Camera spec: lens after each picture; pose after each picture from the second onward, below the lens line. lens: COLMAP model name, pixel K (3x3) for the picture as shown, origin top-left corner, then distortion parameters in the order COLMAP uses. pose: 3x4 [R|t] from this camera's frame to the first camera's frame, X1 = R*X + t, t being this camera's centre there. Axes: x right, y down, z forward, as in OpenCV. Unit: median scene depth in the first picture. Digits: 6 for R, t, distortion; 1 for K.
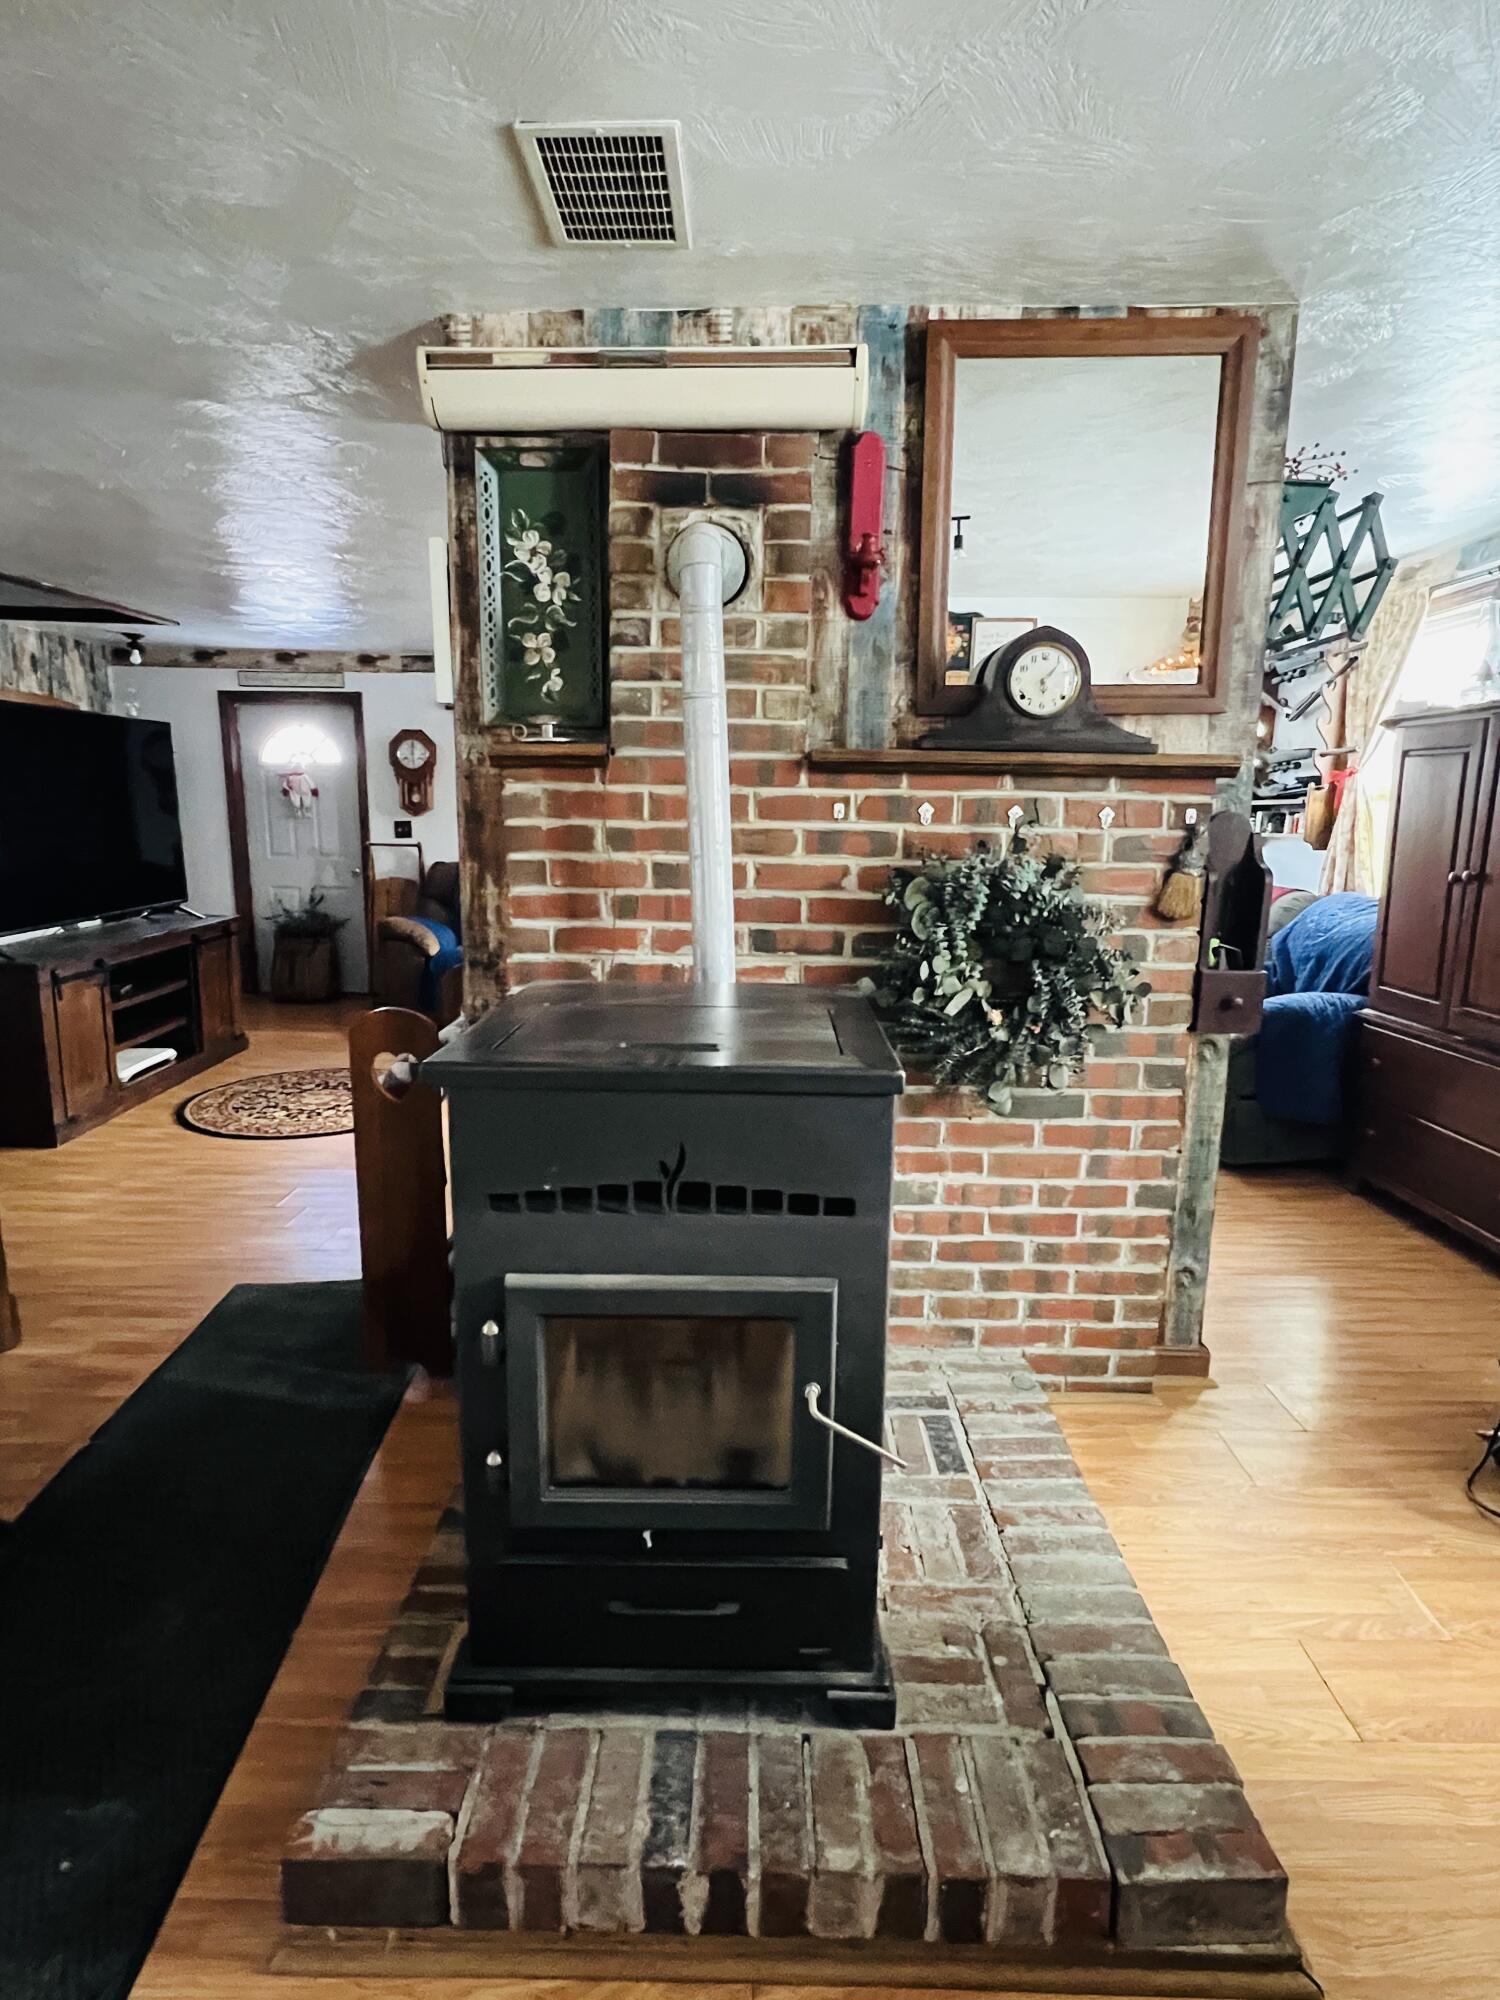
lens RADIAL K [[1061.3, 0, 748.2], [0, 1061.3, 996.4], [0, 0, 1]] dist [-0.000002, 0.000094]
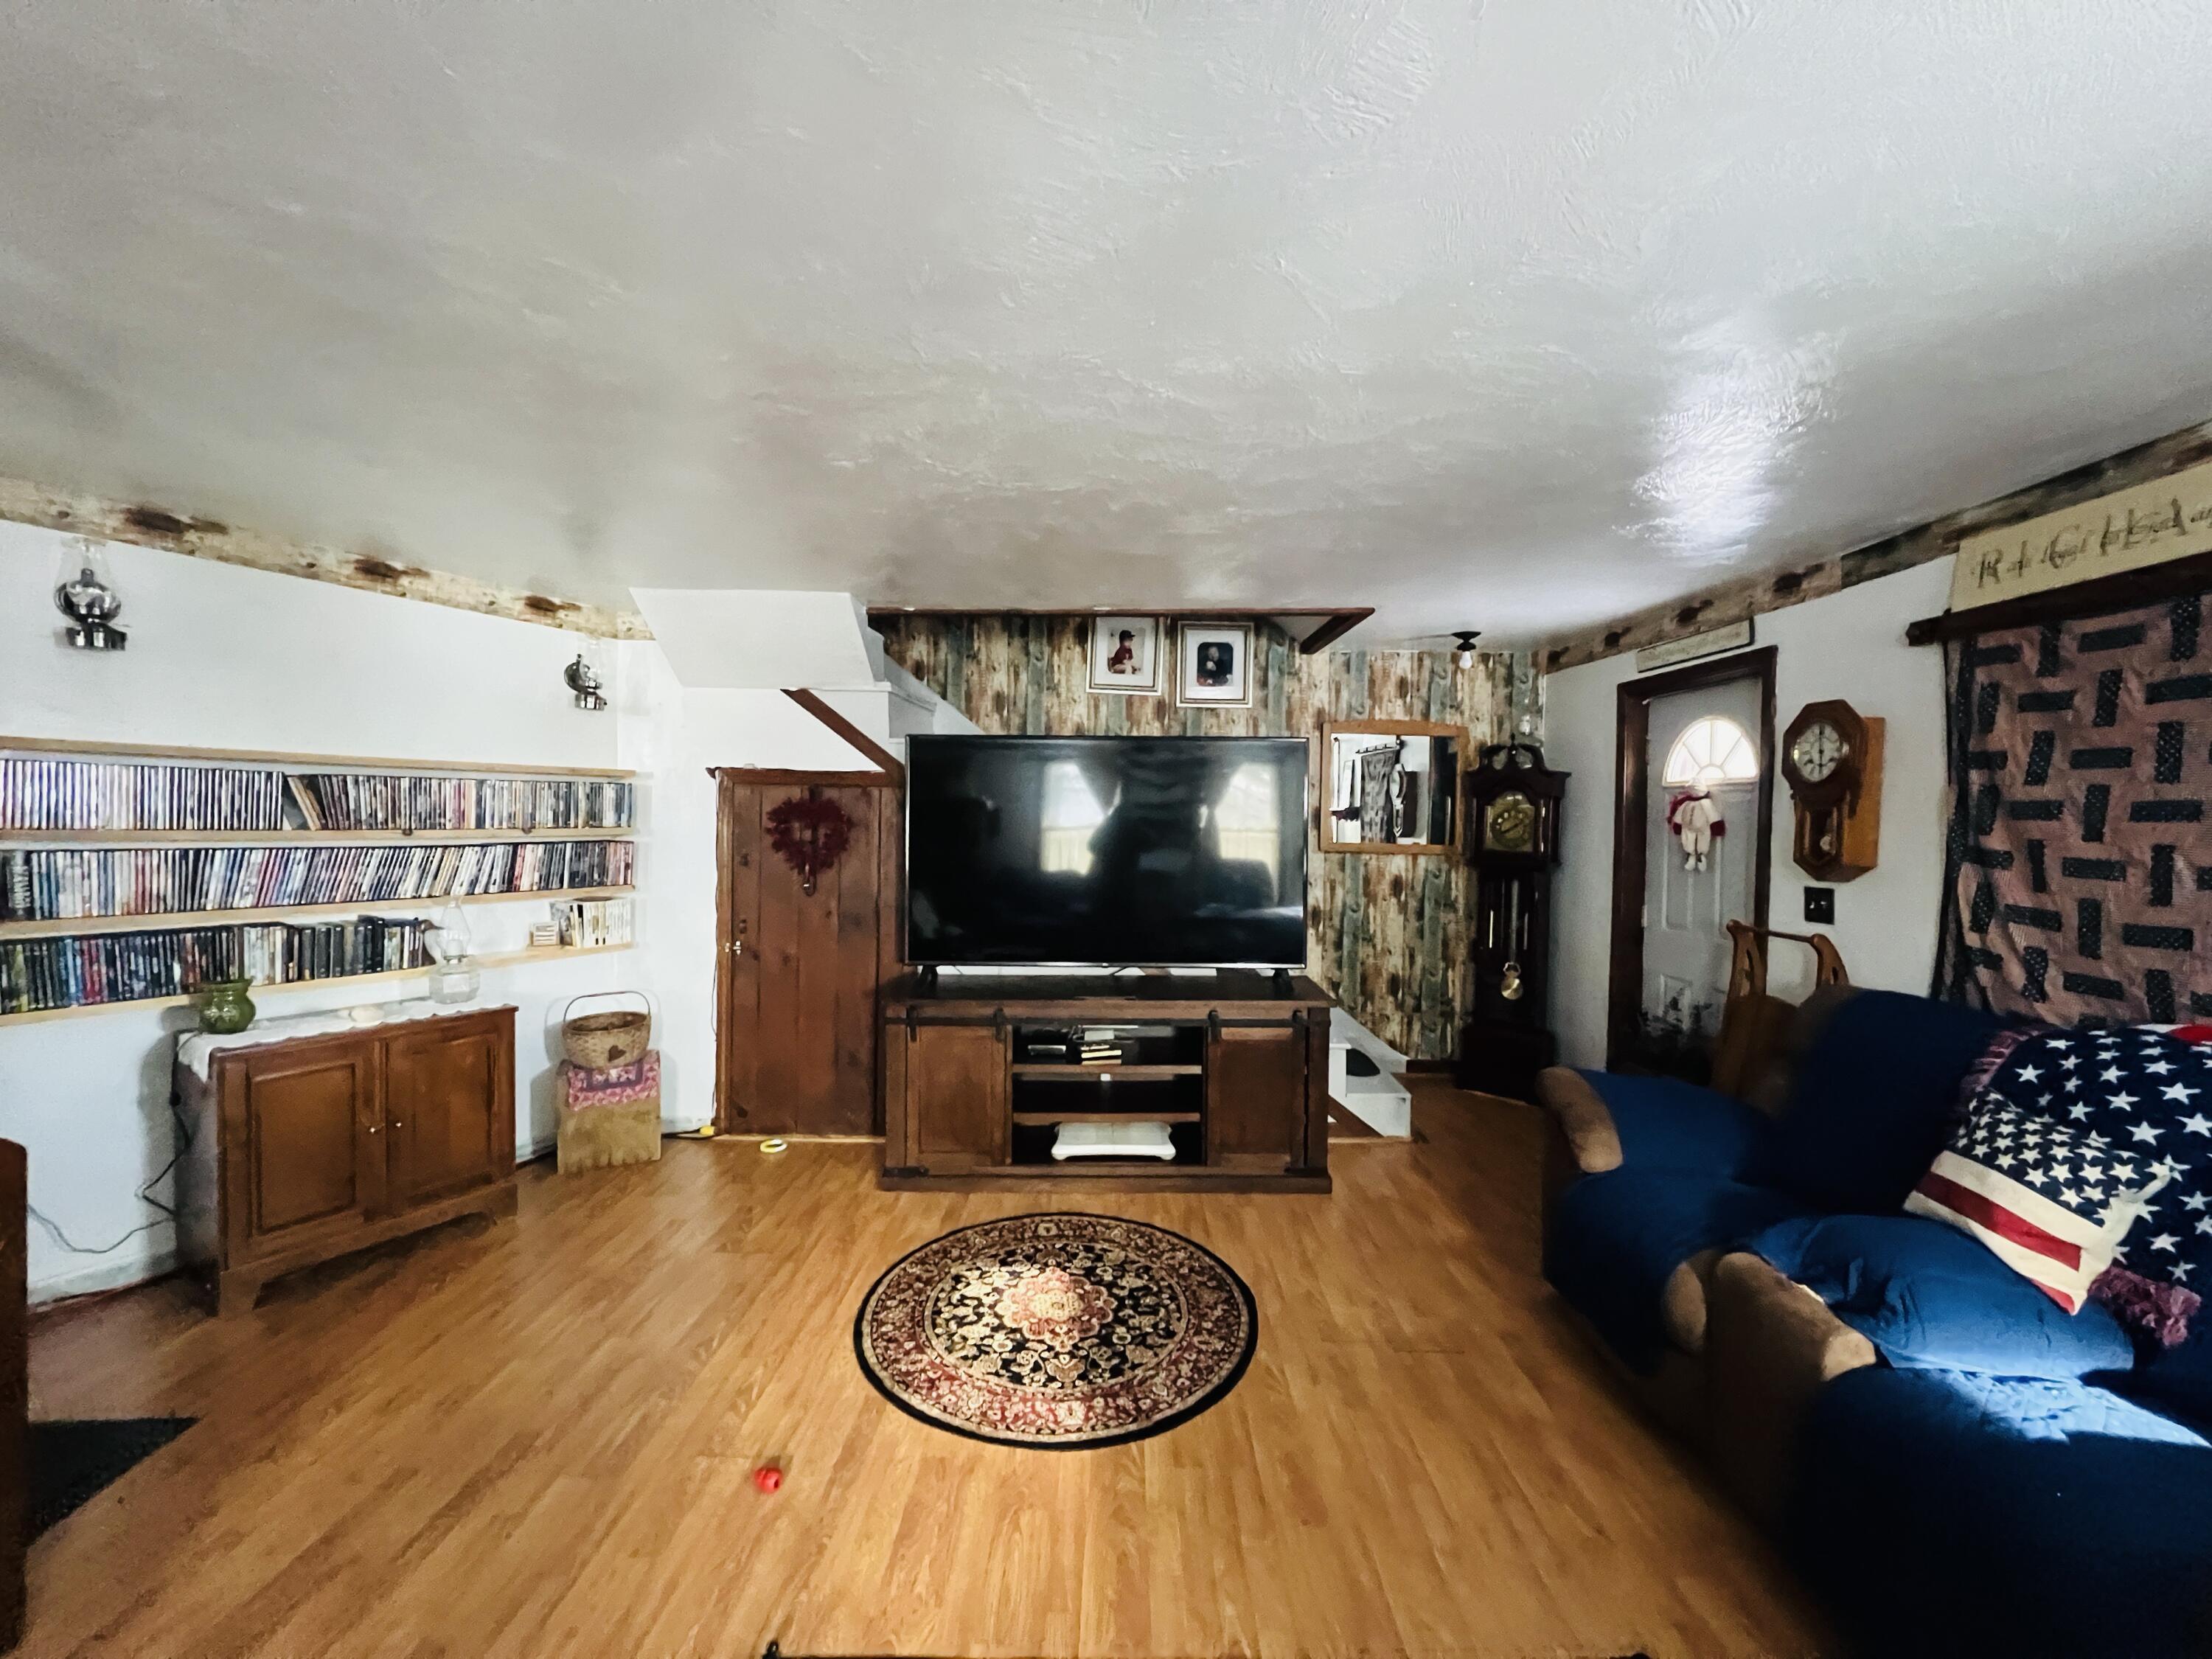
lens RADIAL K [[883.8, 0, 1107.1], [0, 883.8, 831.4], [0, 0, 1]] dist [0.001143, 0.000032]
pose [[-0.008780, 0.012307, -0.999886, 0.083831], [-0.191999, 0.981299, 0.013764, -0.137253], [0.981356, 0.192098, -0.006253, 0.693396]]
